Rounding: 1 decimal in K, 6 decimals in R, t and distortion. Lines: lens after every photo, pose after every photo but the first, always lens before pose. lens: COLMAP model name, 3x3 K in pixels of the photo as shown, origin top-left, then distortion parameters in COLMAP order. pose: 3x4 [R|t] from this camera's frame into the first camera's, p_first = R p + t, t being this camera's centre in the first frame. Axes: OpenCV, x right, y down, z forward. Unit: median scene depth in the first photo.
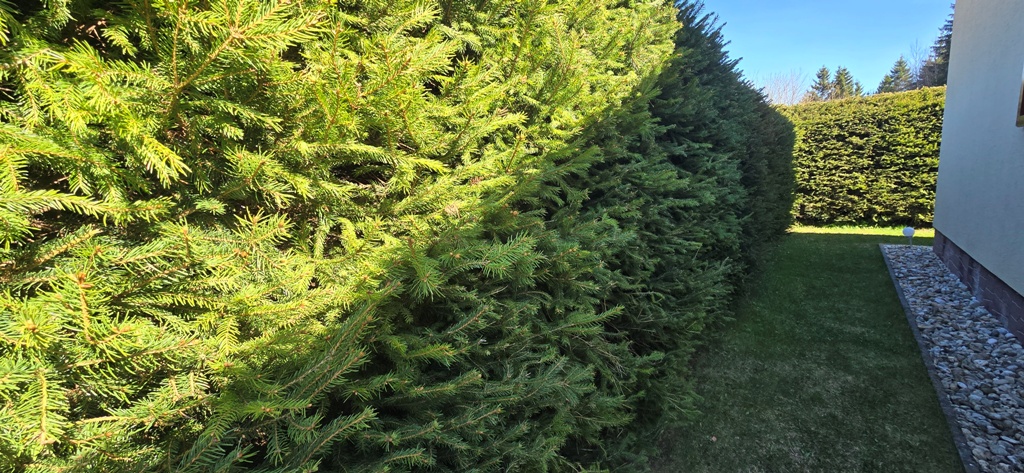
lens RADIAL K [[416.6, 0, 514.1], [0, 416.6, 227.5], [0, 0, 1]] dist [-0.003474, 0.000205]
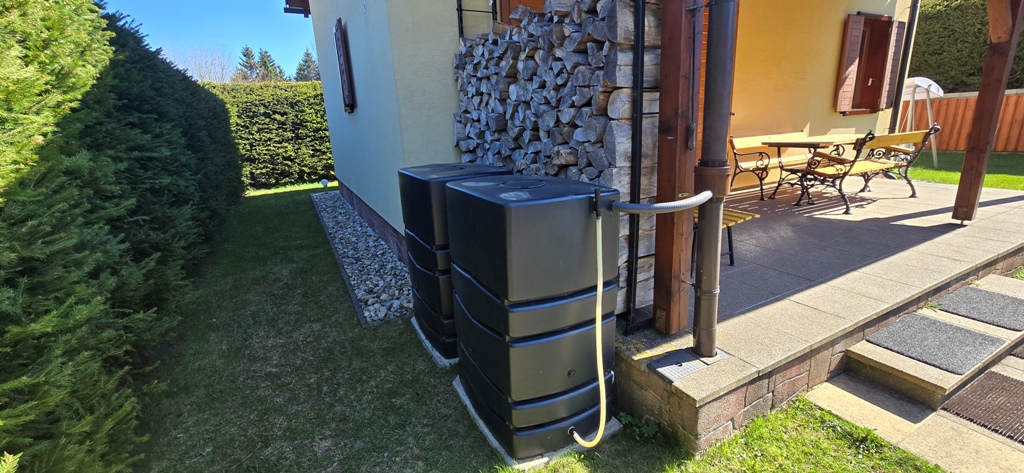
lens RADIAL K [[416.6, 0, 514.1], [0, 416.6, 227.5], [0, 0, 1]] dist [-0.003474, 0.000205]
pose [[0.403169, -0.202735, 0.892386, -0.094391], [0.154059, 0.976270, 0.152191, 0.036736], [-0.902065, 0.076121, 0.424835, -0.169323]]
